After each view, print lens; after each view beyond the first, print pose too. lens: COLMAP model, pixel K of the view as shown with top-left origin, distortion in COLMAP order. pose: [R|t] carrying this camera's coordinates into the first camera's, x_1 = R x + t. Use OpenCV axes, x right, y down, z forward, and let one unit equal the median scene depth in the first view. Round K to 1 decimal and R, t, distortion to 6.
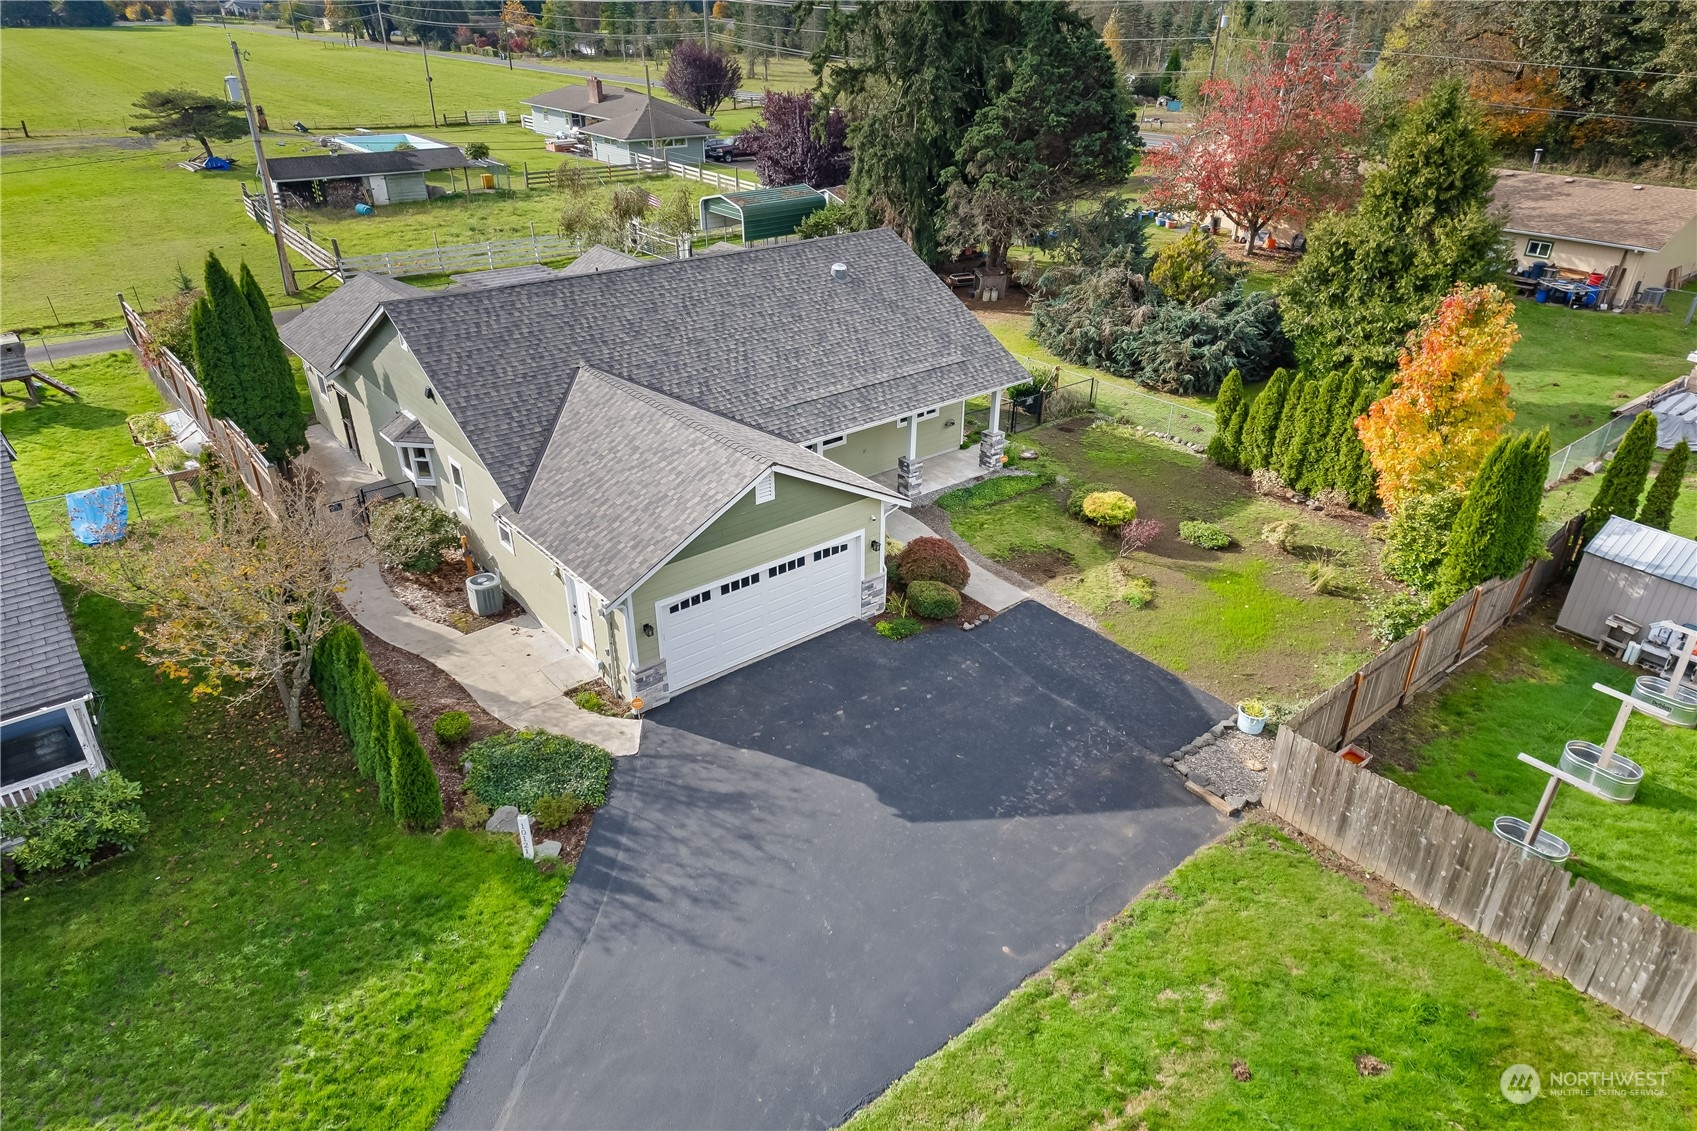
lens RADIAL K [[1052.8, 0, 849.8], [0, 1052.8, 561.5], [0, 0, 1]] dist [0.086800, -0.058222]
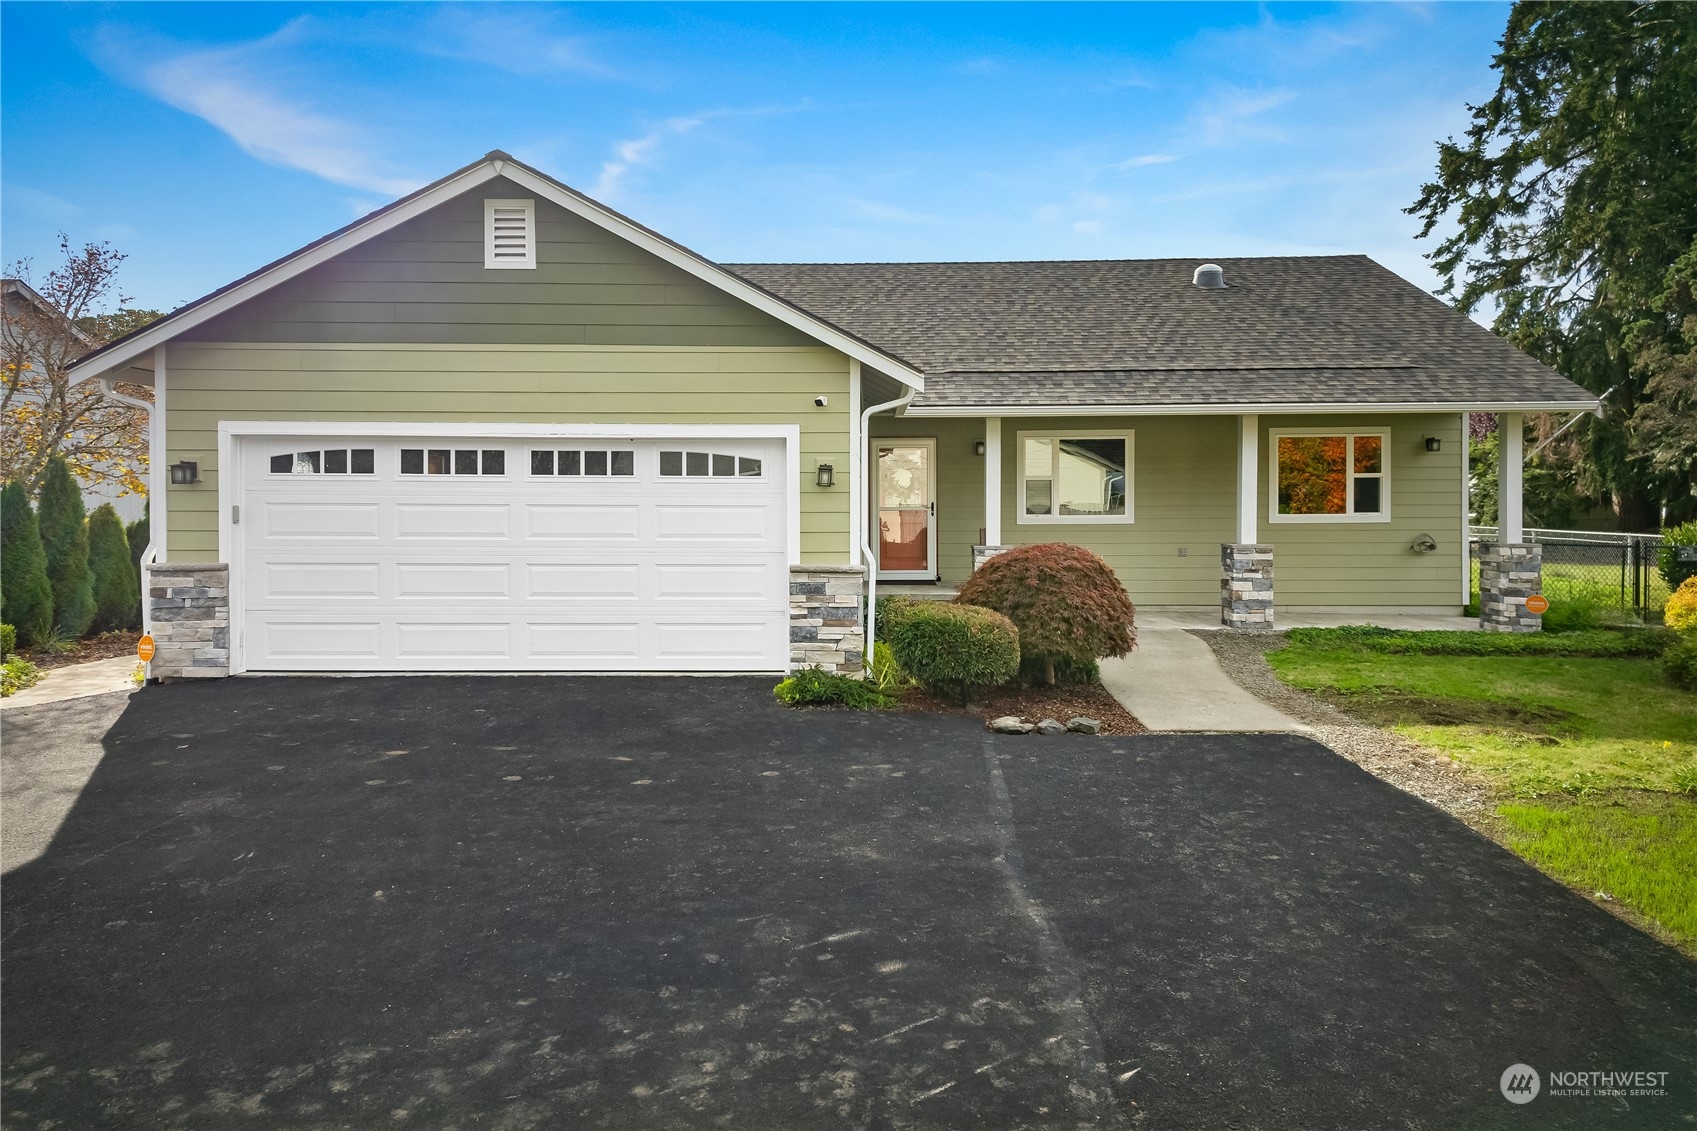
lens RADIAL K [[1052.8, 0, 844.8], [0, 1052.8, 548.9], [0, 0, 1]] dist [0.086800, -0.058222]
pose [[0.760070, 0.021960, -0.649470, 0.295740], [-0.300151, 0.898298, -0.320890, 0.139261], [0.576371, 0.438838, 0.689360, 0.747089]]
